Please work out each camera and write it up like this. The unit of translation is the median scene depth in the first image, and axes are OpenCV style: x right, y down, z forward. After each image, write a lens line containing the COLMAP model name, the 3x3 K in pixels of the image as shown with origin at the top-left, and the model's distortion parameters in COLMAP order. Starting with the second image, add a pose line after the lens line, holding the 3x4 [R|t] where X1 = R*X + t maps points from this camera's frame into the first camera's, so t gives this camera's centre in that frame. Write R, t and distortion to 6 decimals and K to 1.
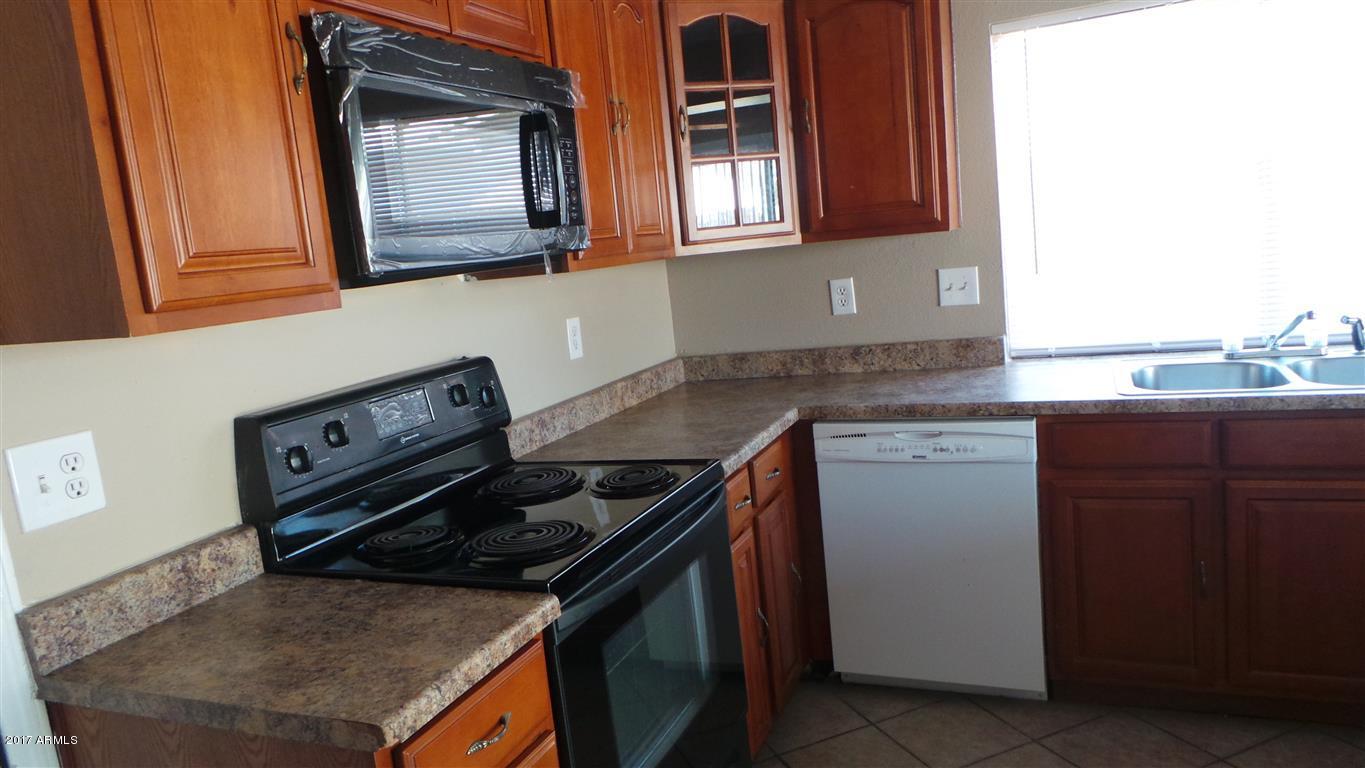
lens RADIAL K [[946.4, 0, 682.4], [0, 946.4, 385.7], [0, 0, 1]] dist [0.006165, 0.002861]
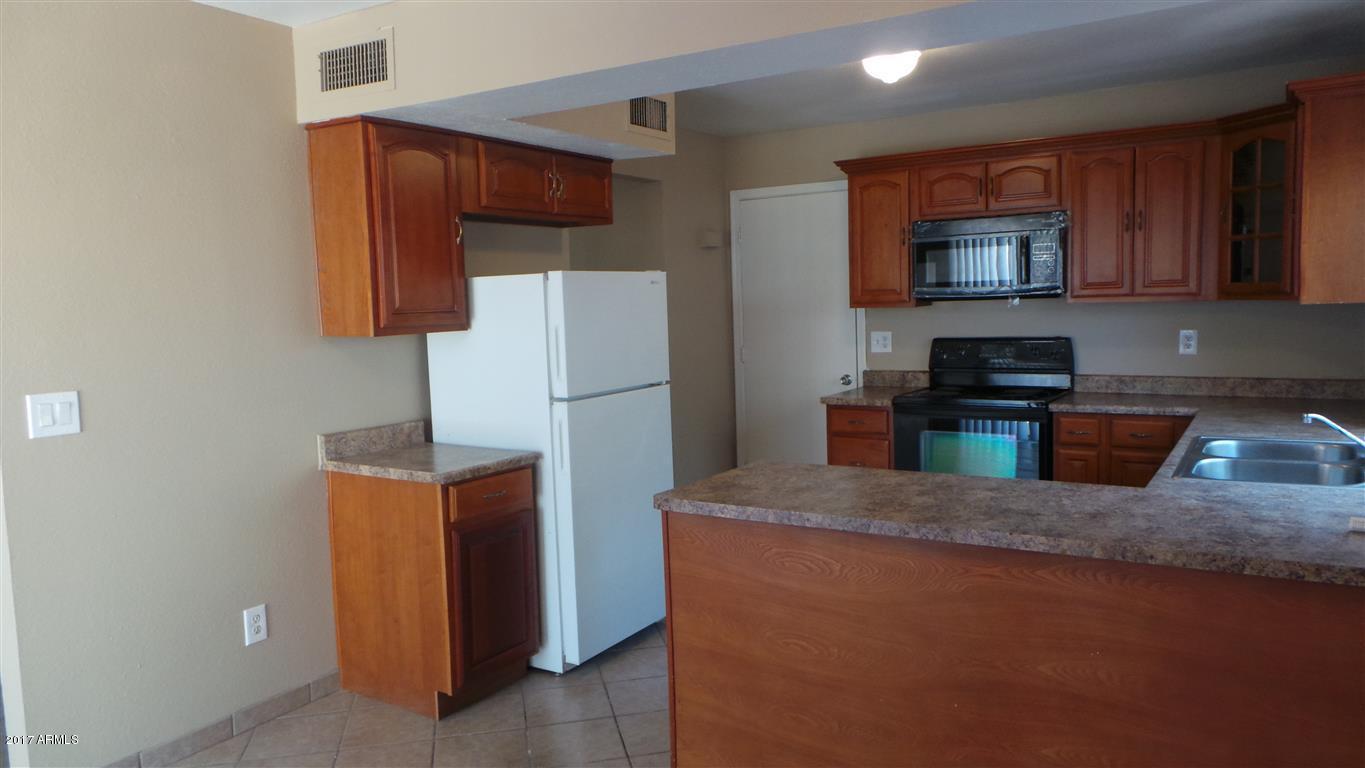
lens RADIAL K [[946.4, 0, 683.0], [0, 946.4, 381.3], [0, 0, 1]] dist [0.006165, 0.002861]
pose [[-0.167704, 0.197011, -0.965951, 2.790261], [-0.100159, 0.971353, 0.215502, -0.427189], [0.980736, 0.132889, -0.143167, 0.653293]]
